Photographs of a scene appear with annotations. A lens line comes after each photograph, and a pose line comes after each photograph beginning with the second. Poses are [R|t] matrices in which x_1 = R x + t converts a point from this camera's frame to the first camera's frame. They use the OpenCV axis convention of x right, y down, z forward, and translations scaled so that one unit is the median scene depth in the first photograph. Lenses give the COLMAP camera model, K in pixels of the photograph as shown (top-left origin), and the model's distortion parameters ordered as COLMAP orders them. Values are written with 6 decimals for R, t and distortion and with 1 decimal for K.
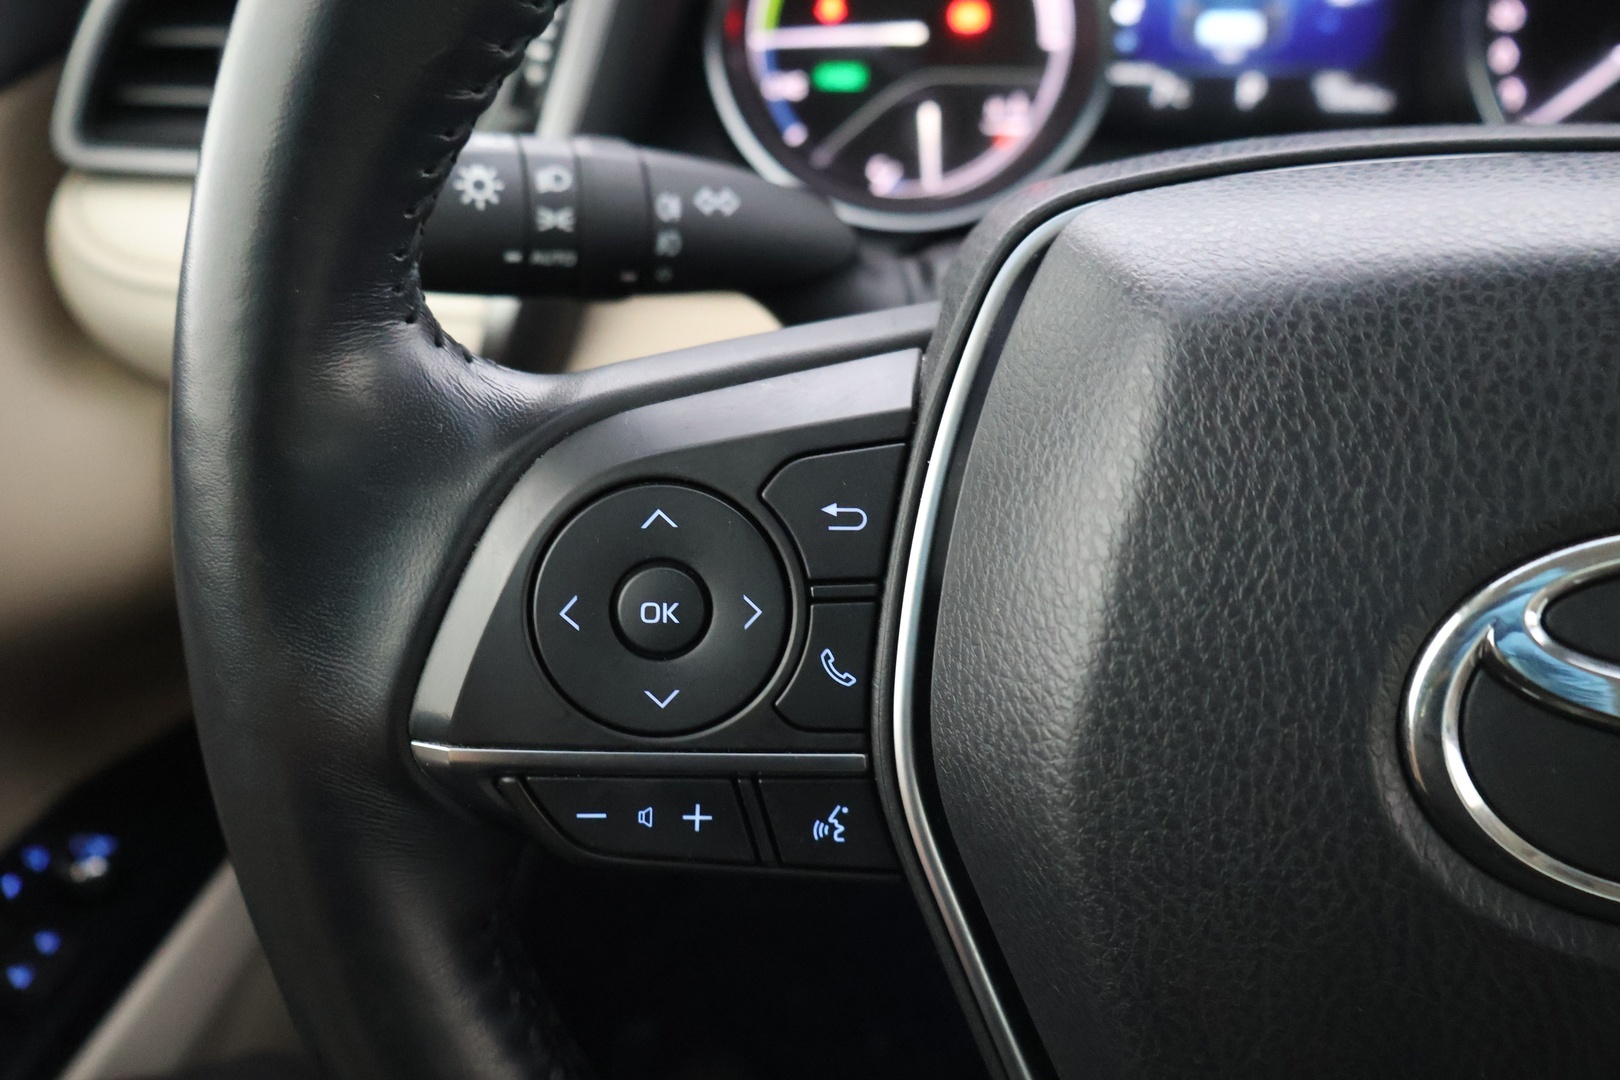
lens RADIAL K [[1398.7, 0, 810.0], [0, 1398.7, 540.0], [0, 0, 1]] dist [-0.004561, 0.000918]
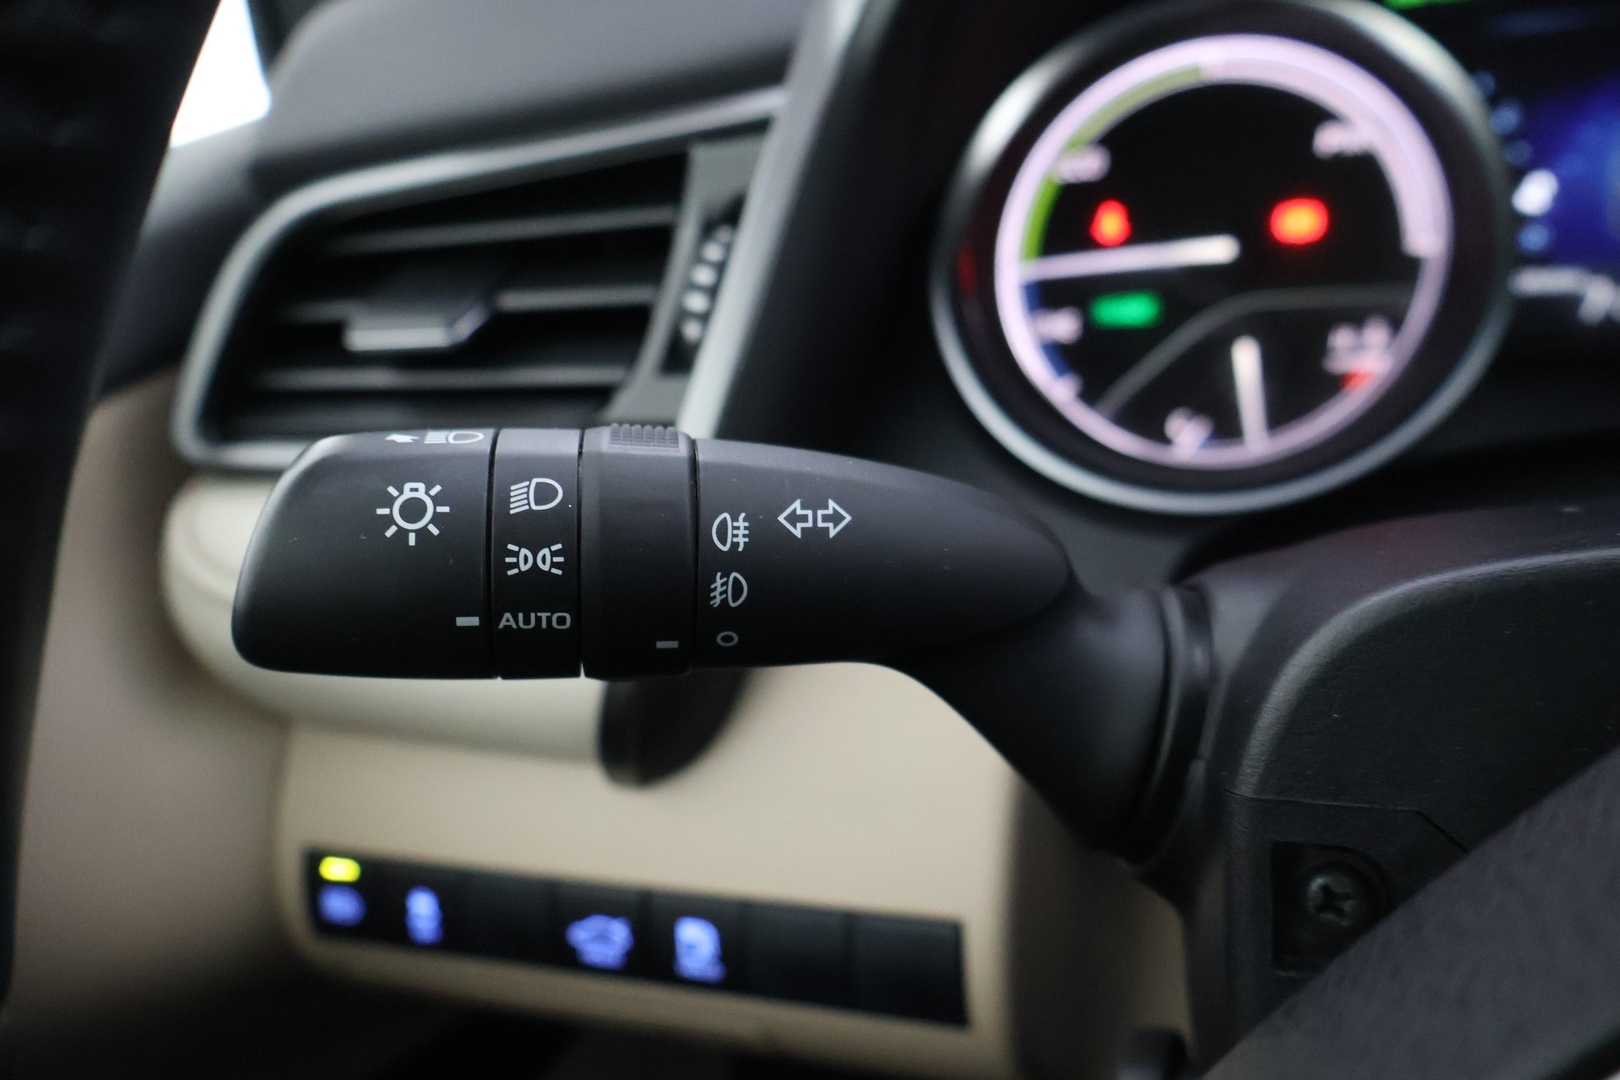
lens RADIAL K [[1398.7, 0, 810.0], [0, 1398.7, 540.0], [0, 0, 1]] dist [-0.004561, 0.000918]
pose [[0.965043, -0.020322, -0.261301, 0.057792], [-0.024152, 0.985852, -0.165872, -0.085868], [0.260975, 0.166384, 0.950899, 0.276871]]
